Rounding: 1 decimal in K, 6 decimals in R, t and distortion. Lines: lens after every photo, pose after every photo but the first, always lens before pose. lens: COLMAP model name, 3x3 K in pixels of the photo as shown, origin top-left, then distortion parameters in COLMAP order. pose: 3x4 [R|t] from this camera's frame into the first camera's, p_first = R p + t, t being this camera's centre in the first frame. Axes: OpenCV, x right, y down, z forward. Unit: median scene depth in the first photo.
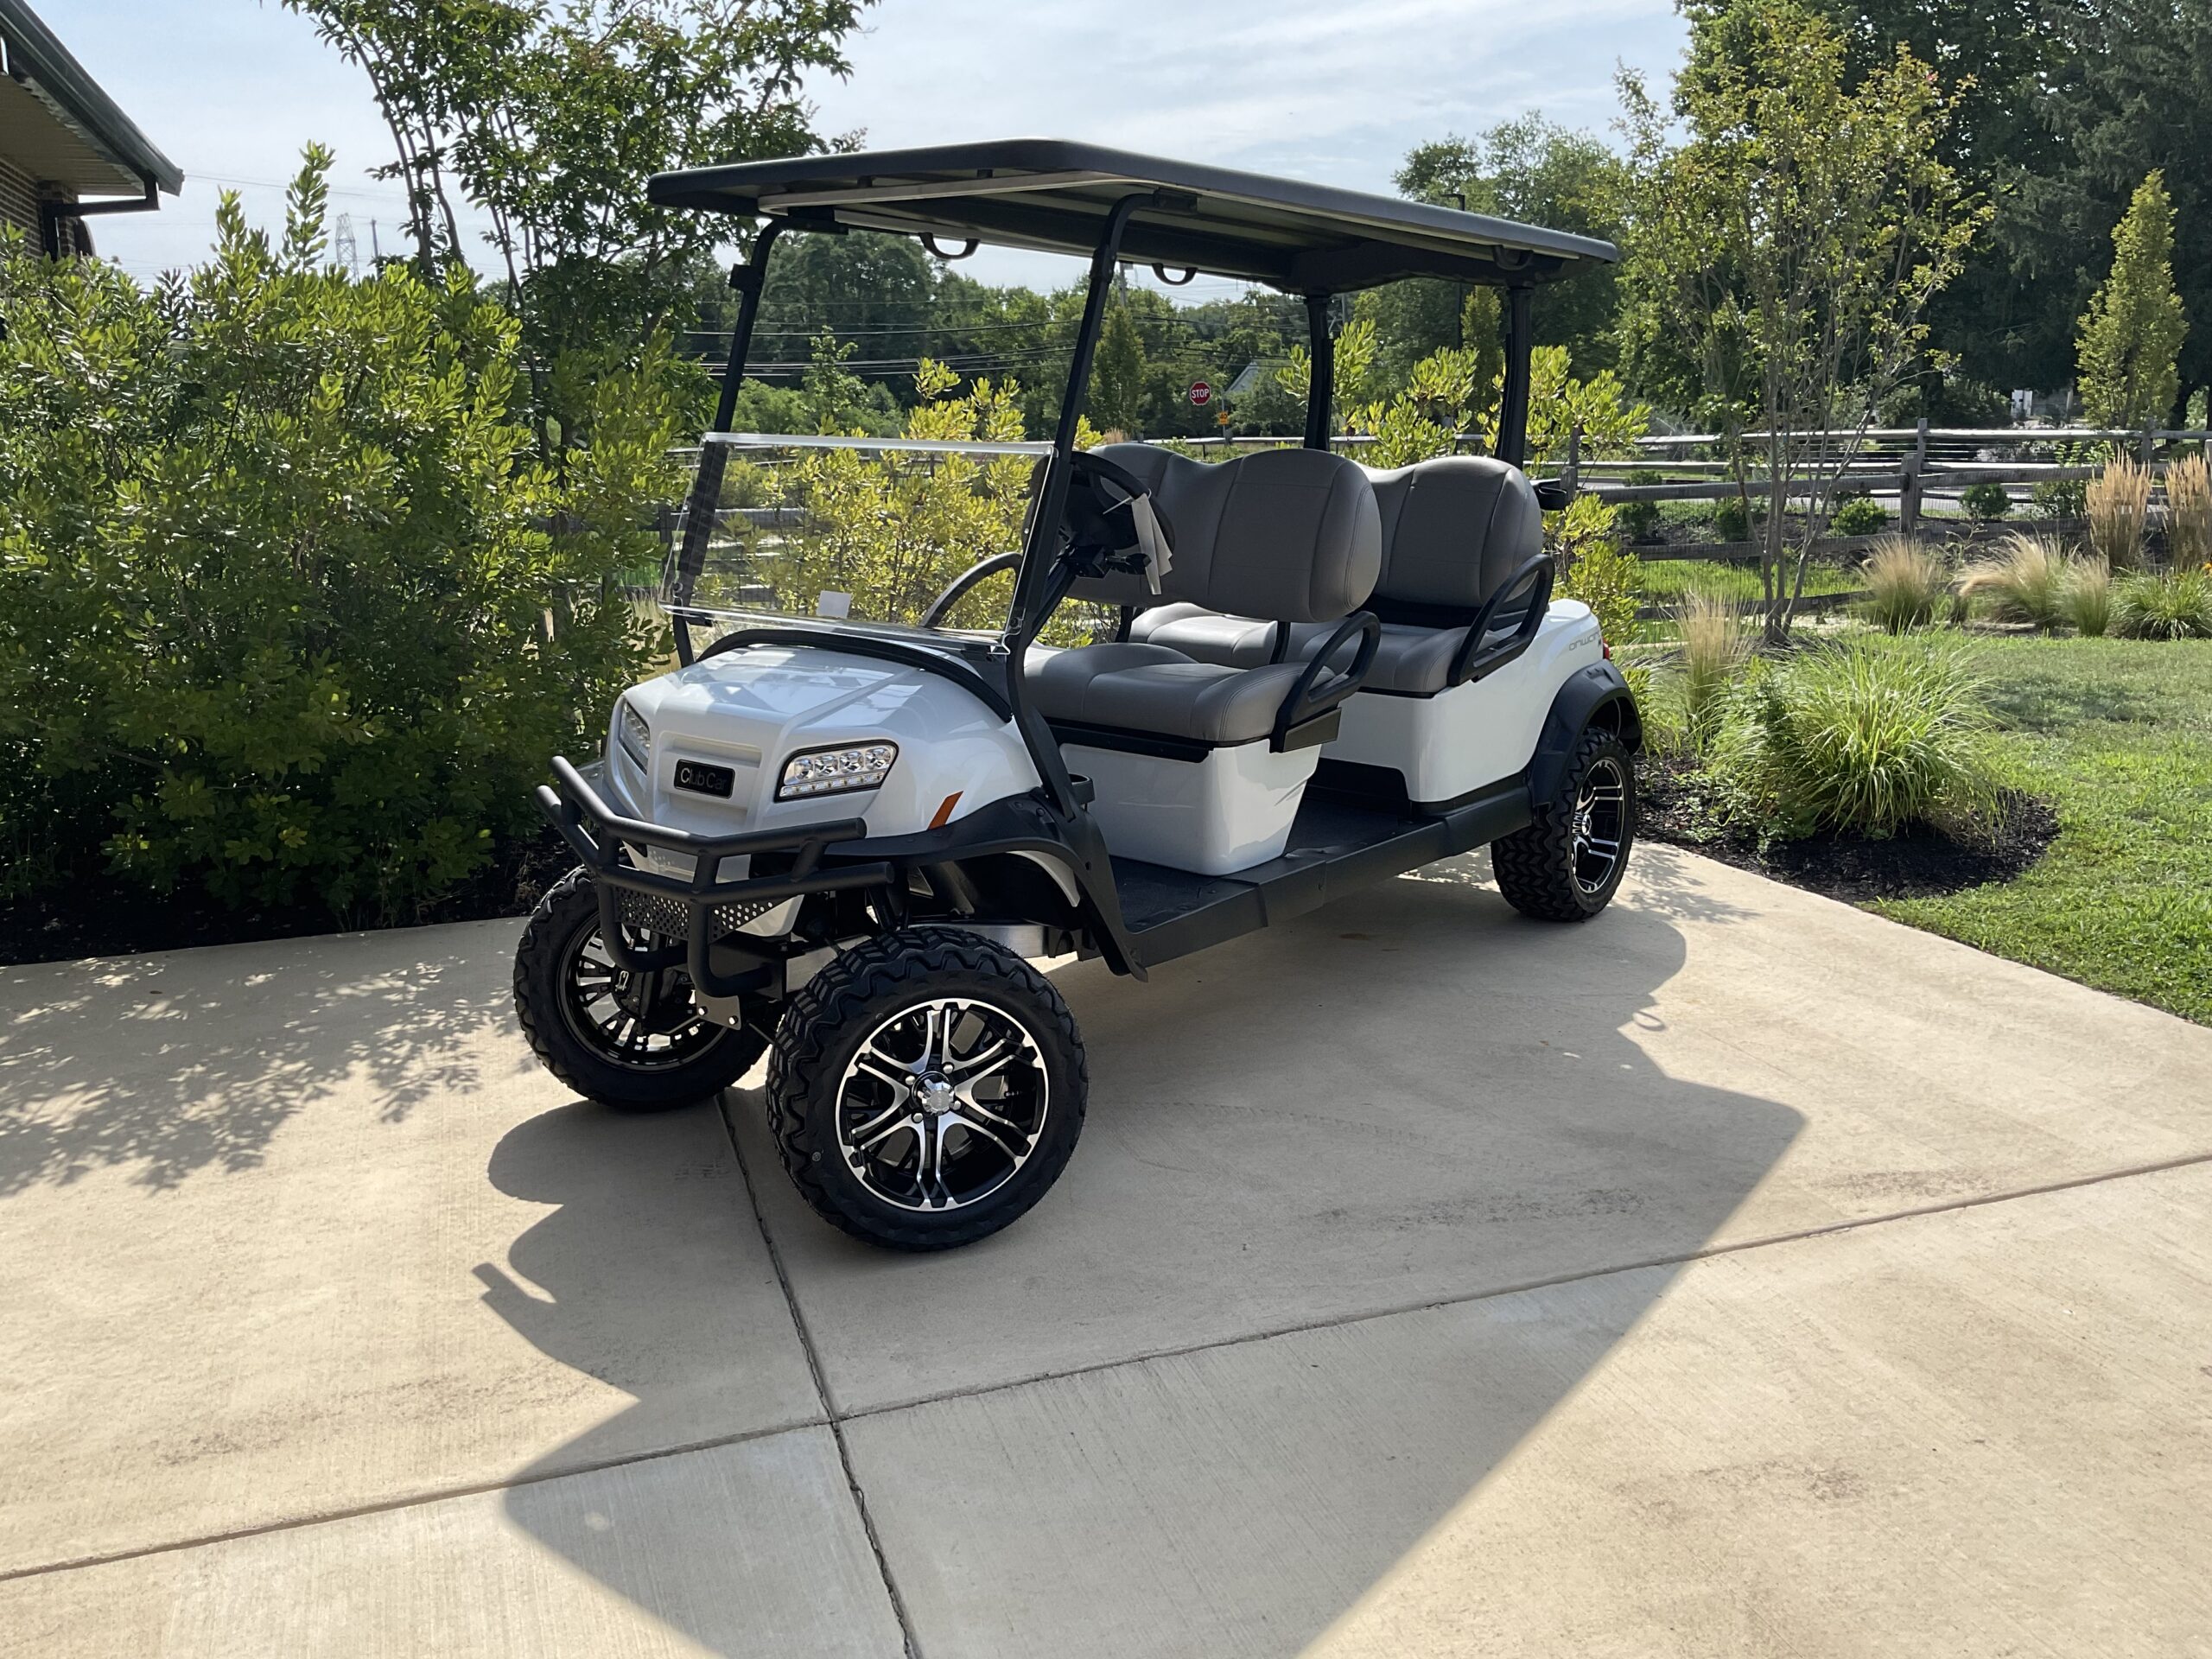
lens RADIAL K [[1855.2, 0, 1015.0], [0, 1855.2, 867.8], [0, 0, 1]] dist [0.017716, -0.051316]
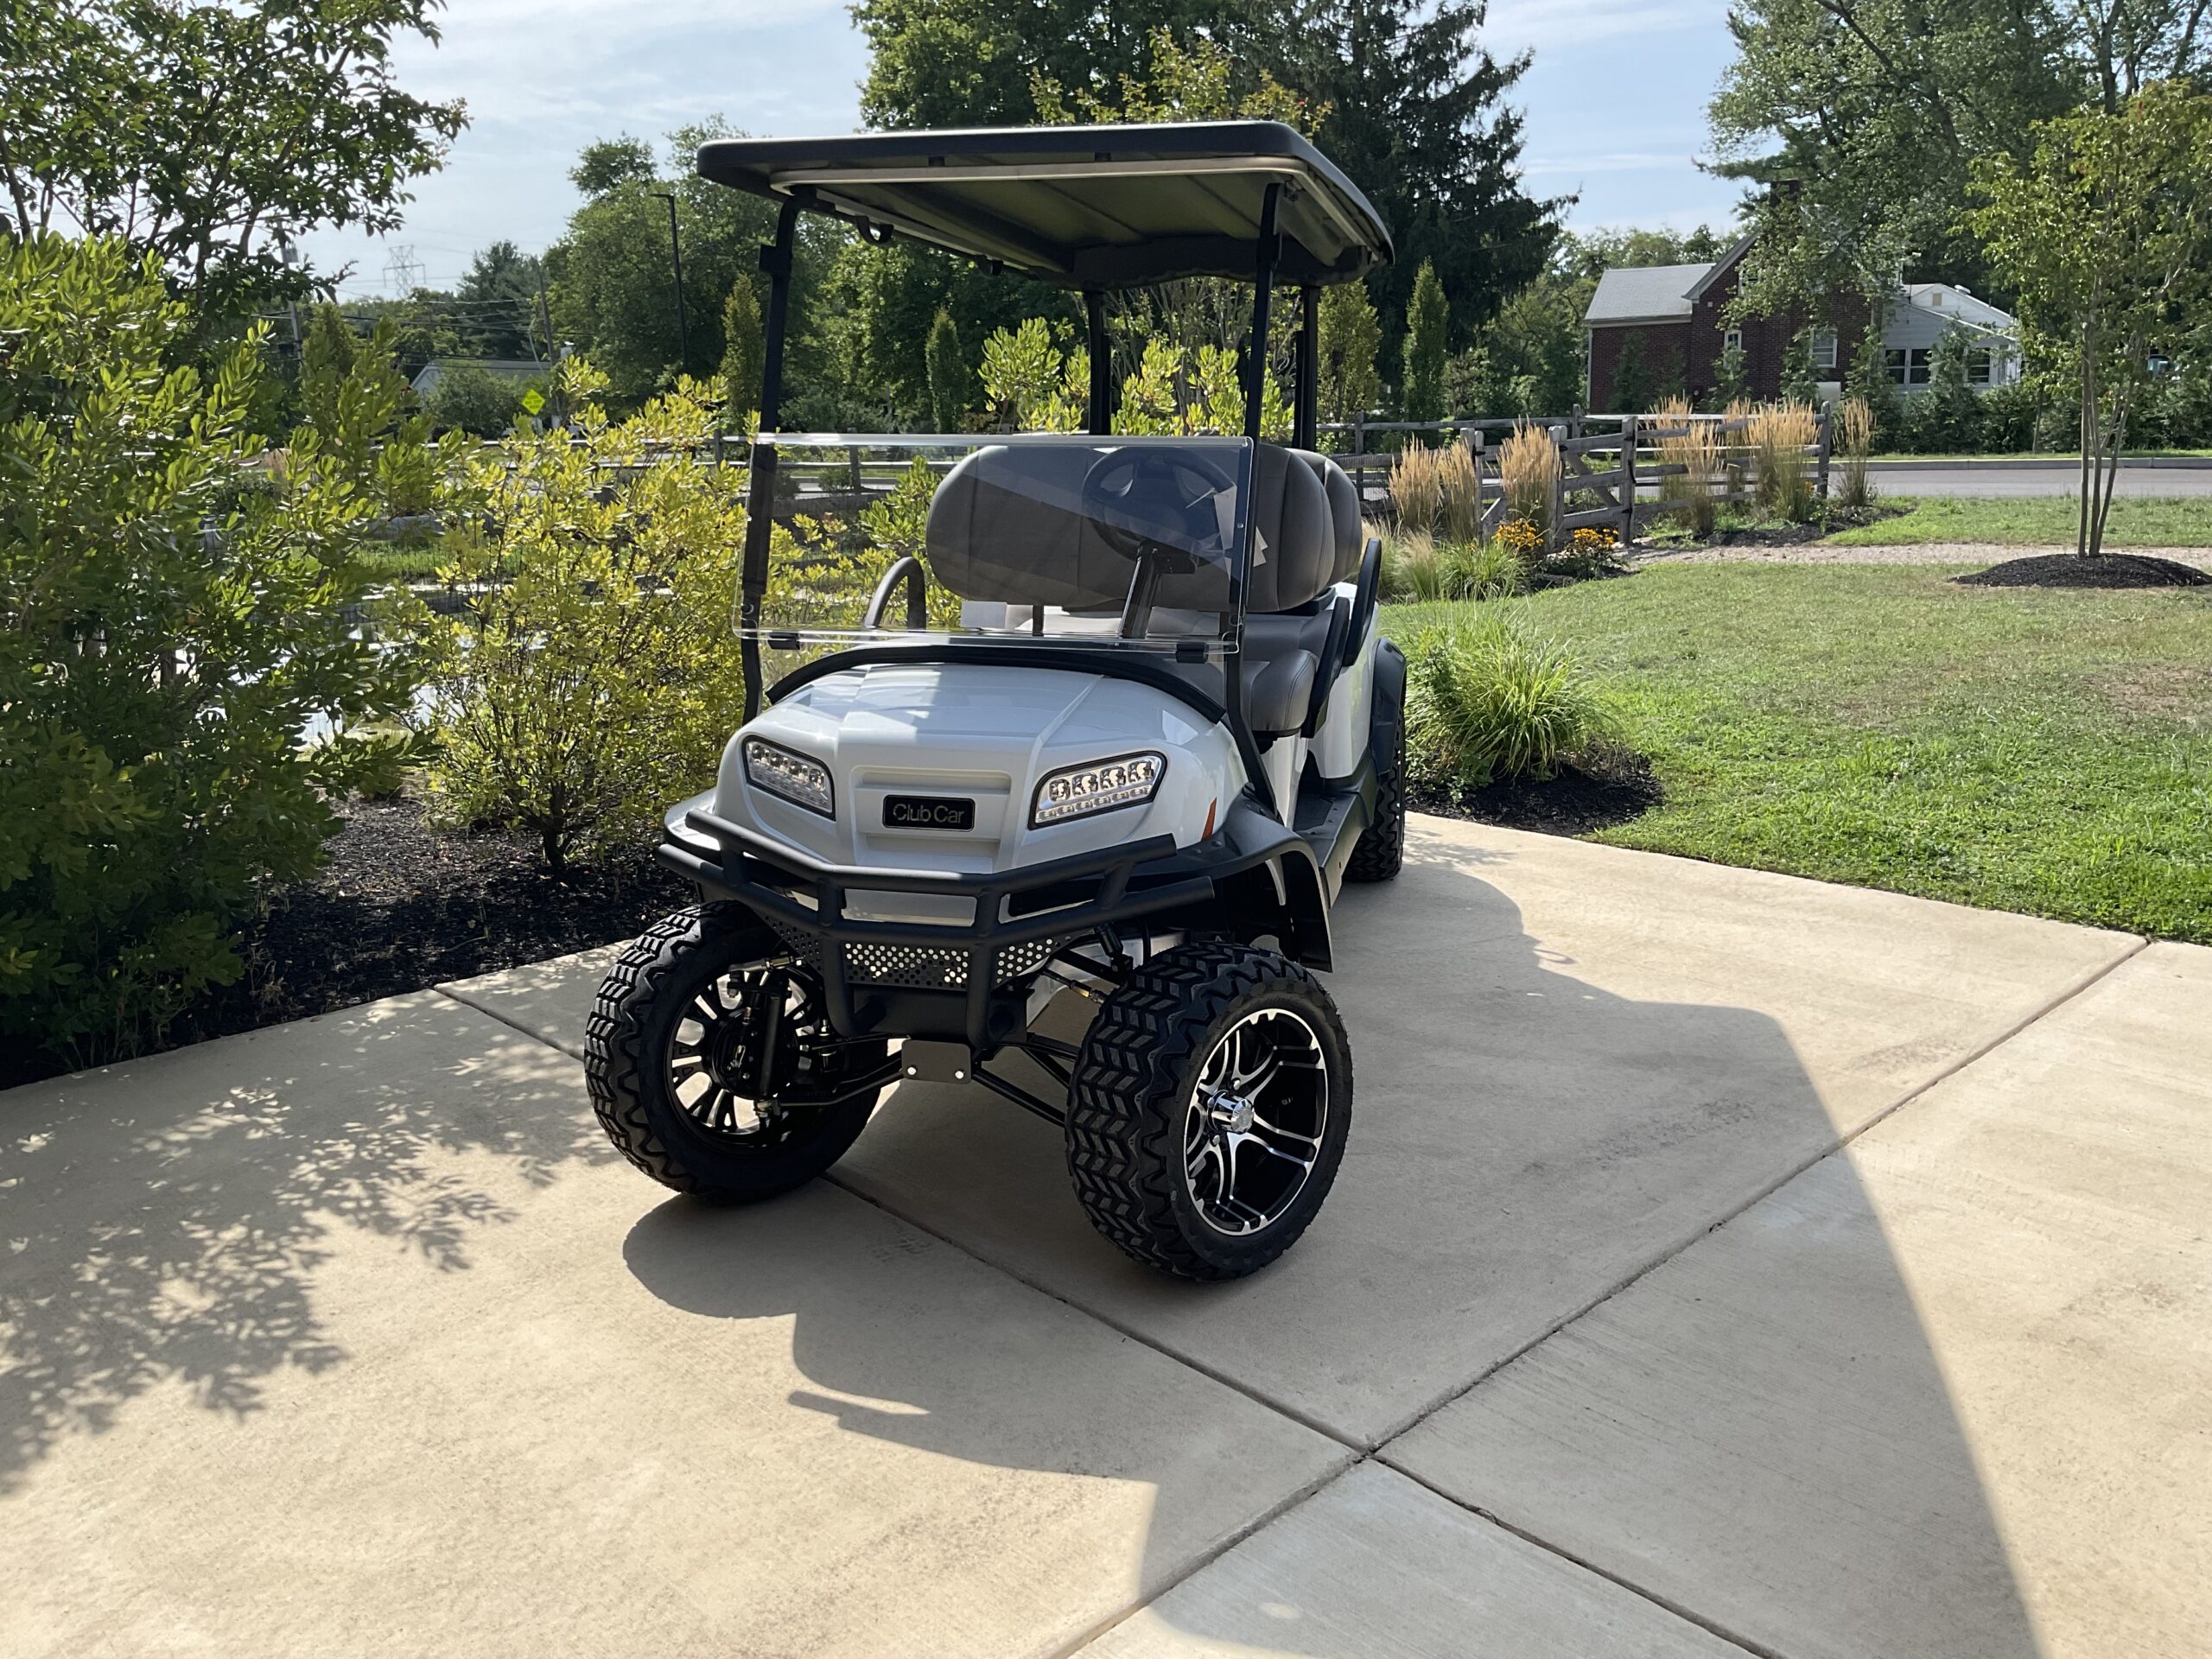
lens RADIAL K [[1855.2, 0, 1051.1], [0, 1855.2, 900.1], [0, 0, 1]] dist [0.017716, -0.051316]
pose [[0.903492, -0.116015, 0.412605, -0.425794], [0.109749, 0.993196, 0.038943, -0.029785], [-0.414316, 0.010099, 0.910077, 0.132037]]
